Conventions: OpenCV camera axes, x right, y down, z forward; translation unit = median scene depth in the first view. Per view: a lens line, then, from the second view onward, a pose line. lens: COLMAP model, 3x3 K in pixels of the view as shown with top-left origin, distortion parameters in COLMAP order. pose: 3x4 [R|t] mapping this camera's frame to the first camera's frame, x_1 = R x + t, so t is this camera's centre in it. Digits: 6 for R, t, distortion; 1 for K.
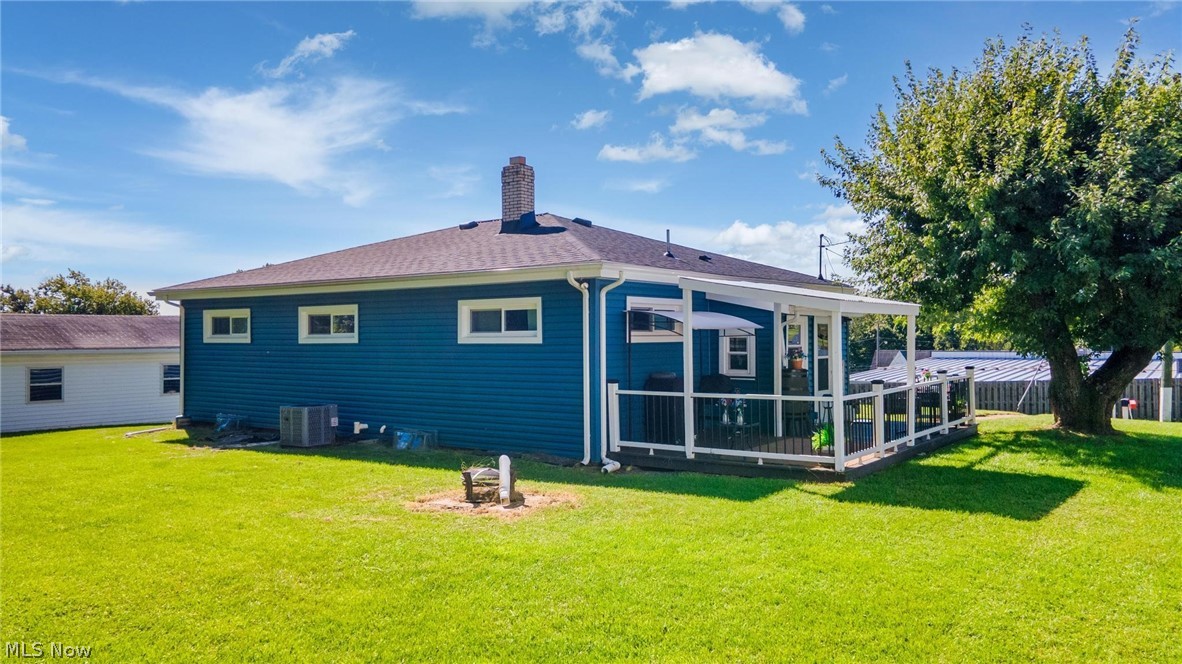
lens RADIAL K [[859.2, 0, 588.7], [0, 859.2, 331.0], [0, 0, 1]] dist [0.042552, 0.004070]
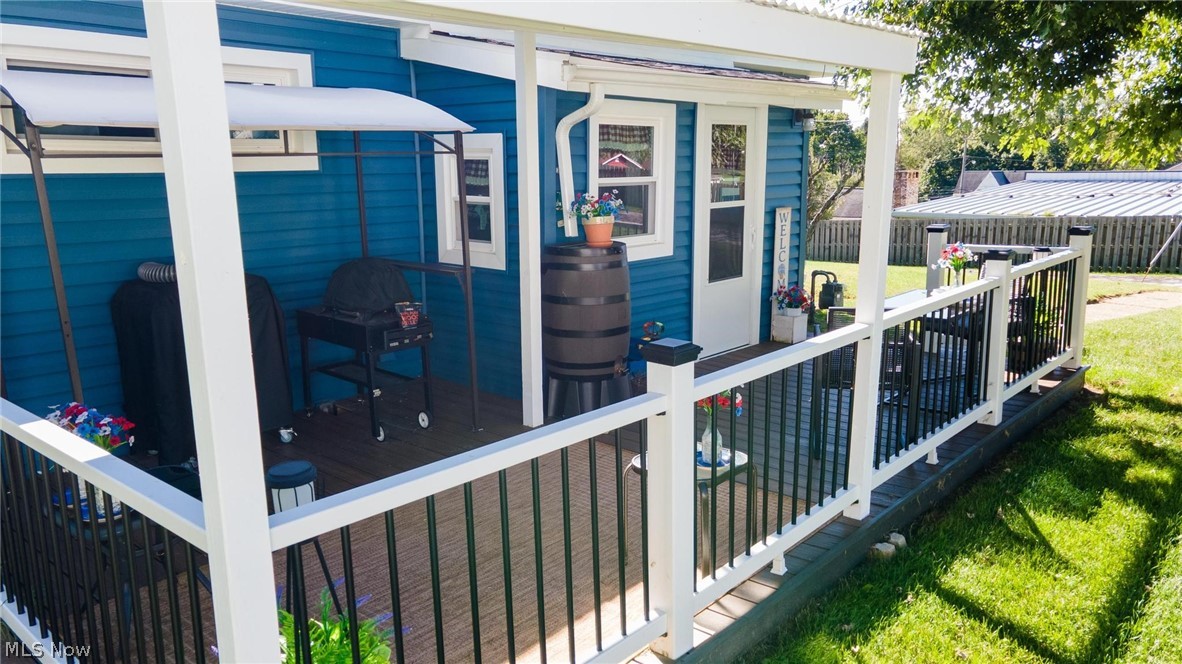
lens RADIAL K [[859.2, 0, 588.7], [0, 859.2, 331.0], [0, 0, 1]] dist [0.042552, 0.004070]
pose [[0.996149, 0.008376, -0.087271, 0.108553], [0.009352, 0.979596, 0.200758, 0.002420], [0.087172, -0.200801, 0.975746, 0.251798]]
